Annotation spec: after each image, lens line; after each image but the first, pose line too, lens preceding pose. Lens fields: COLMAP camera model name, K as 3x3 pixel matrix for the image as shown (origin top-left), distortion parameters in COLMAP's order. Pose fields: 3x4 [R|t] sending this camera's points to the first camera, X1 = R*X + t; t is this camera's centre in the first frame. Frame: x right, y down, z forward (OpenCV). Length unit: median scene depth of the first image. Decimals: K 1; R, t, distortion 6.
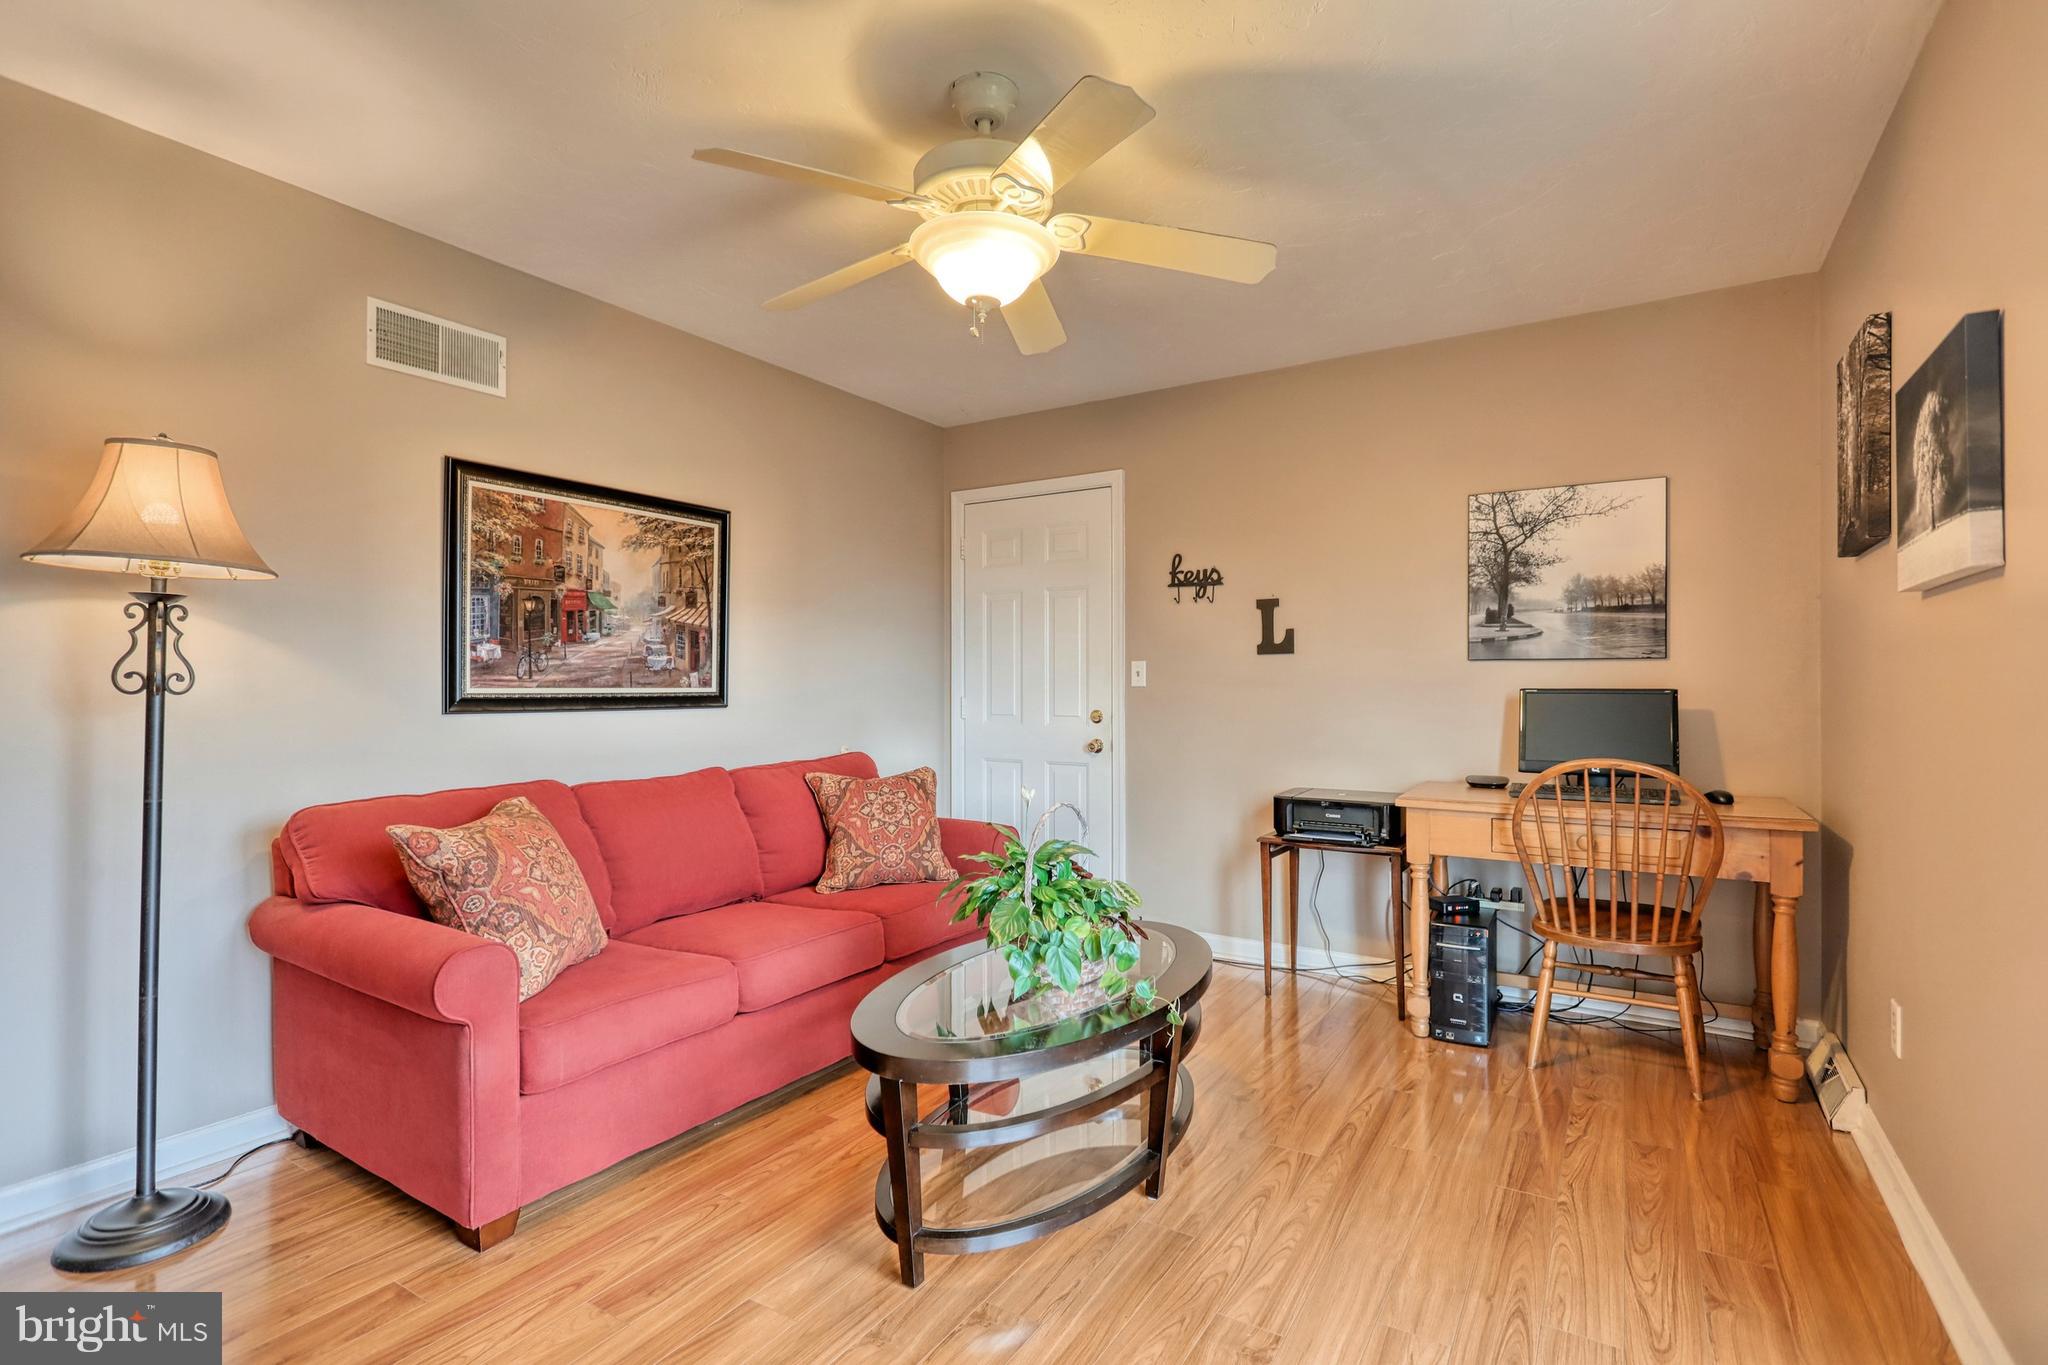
lens RADIAL K [[972.5, 0, 1015.7], [0, 972.5, 679.8], [0, 0, 1]] dist [-0.000047, 0.000105]
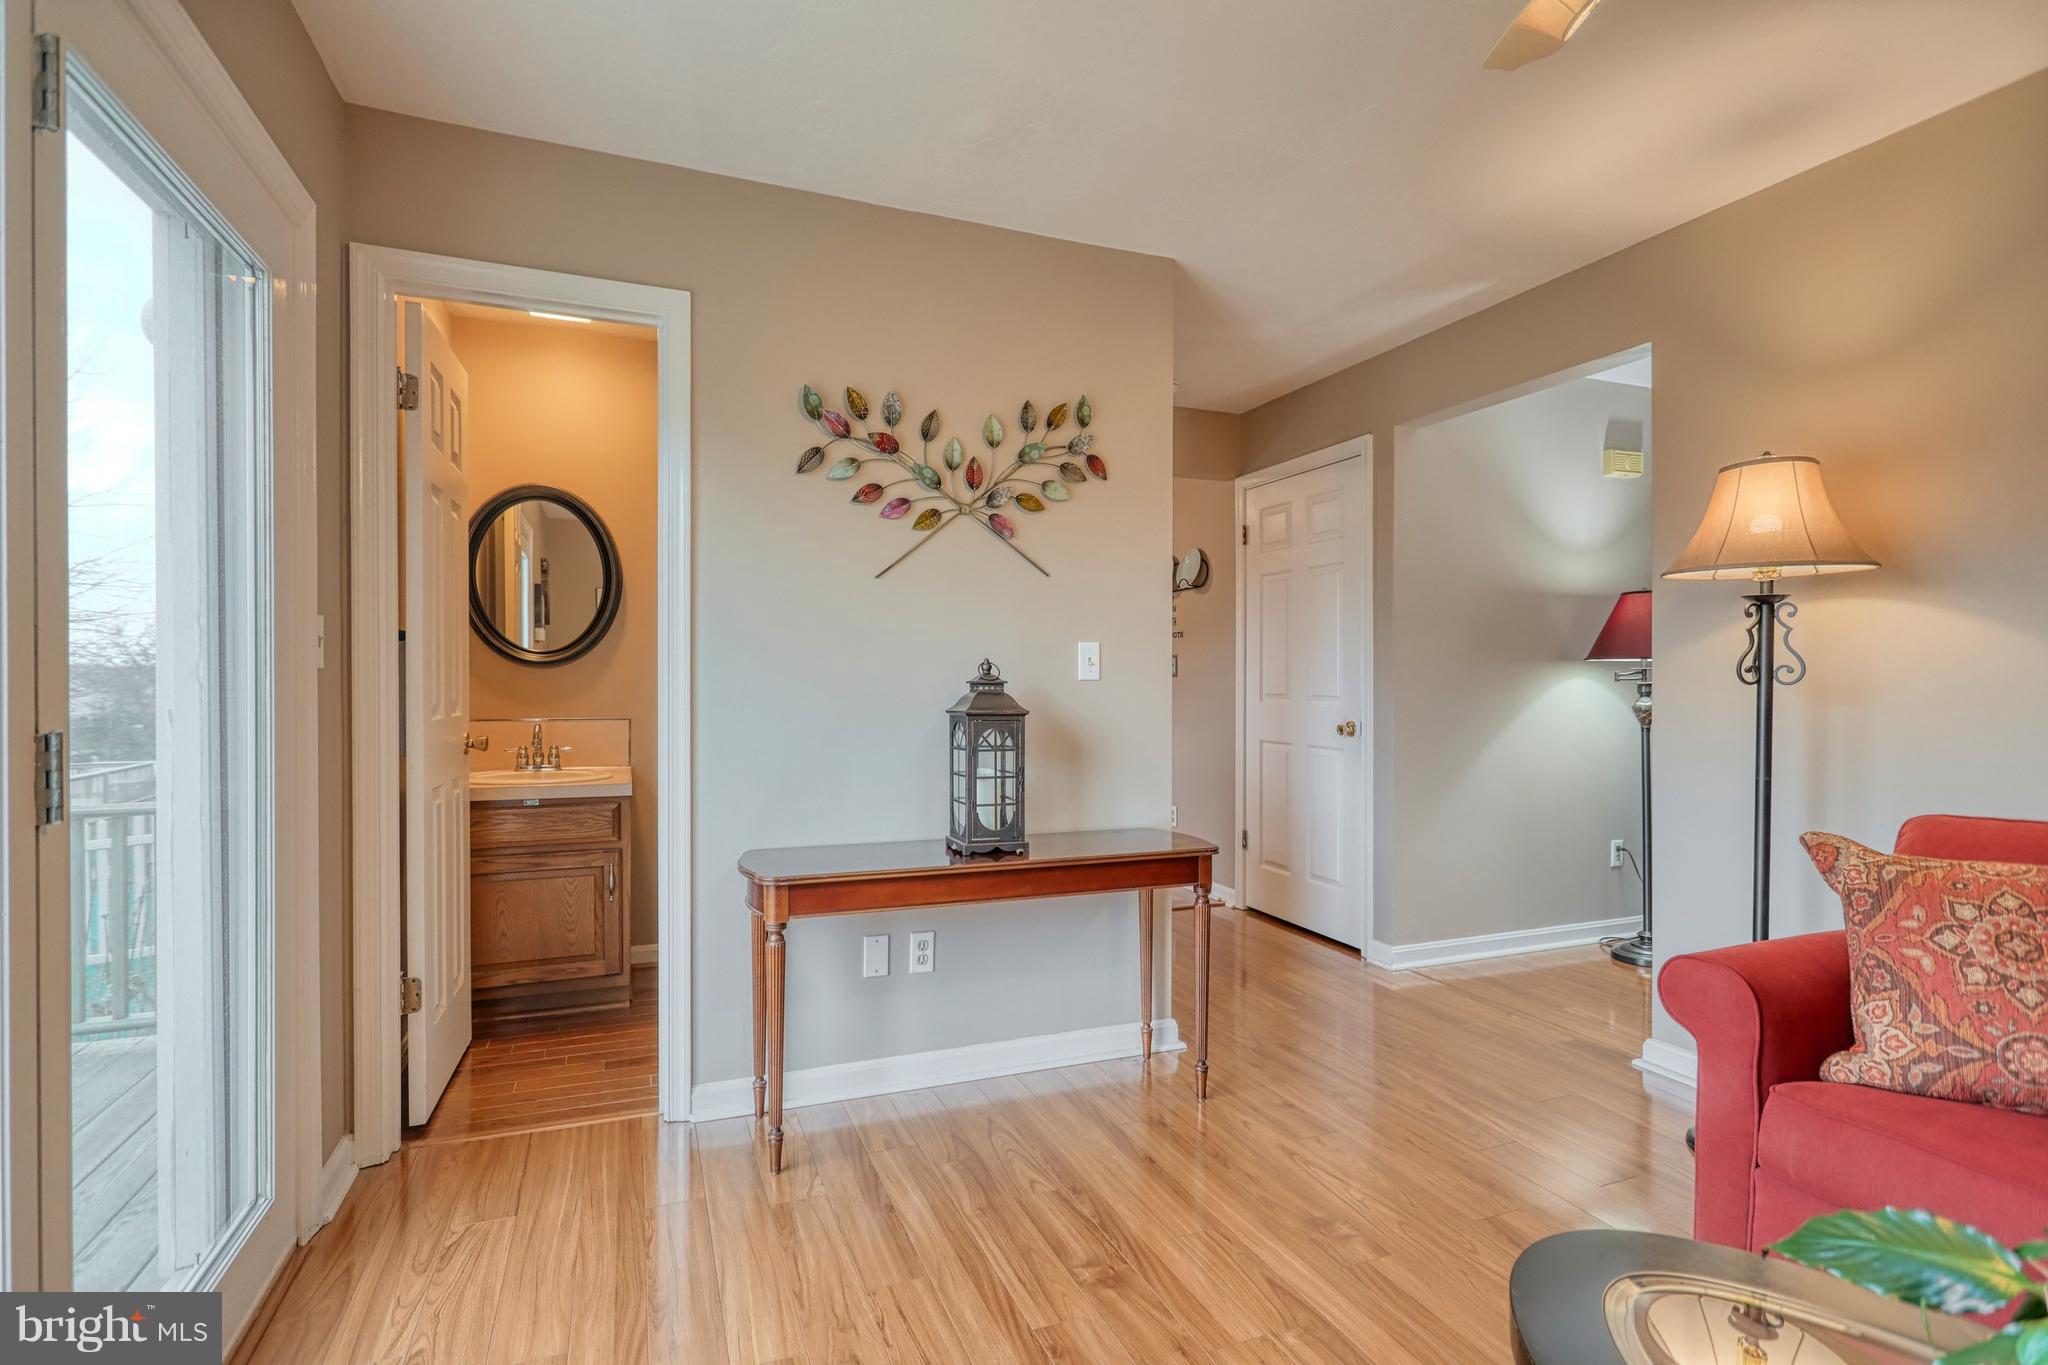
lens RADIAL K [[972.5, 0, 1015.7], [0, 972.5, 679.8], [0, 0, 1]] dist [-0.000047, 0.000105]
pose [[-0.586952, 0.006277, -0.809597, 0.467669], [0.005488, 0.999978, 0.003774, 0.000926], [0.809603, -0.002228, -0.586973, 0.823170]]
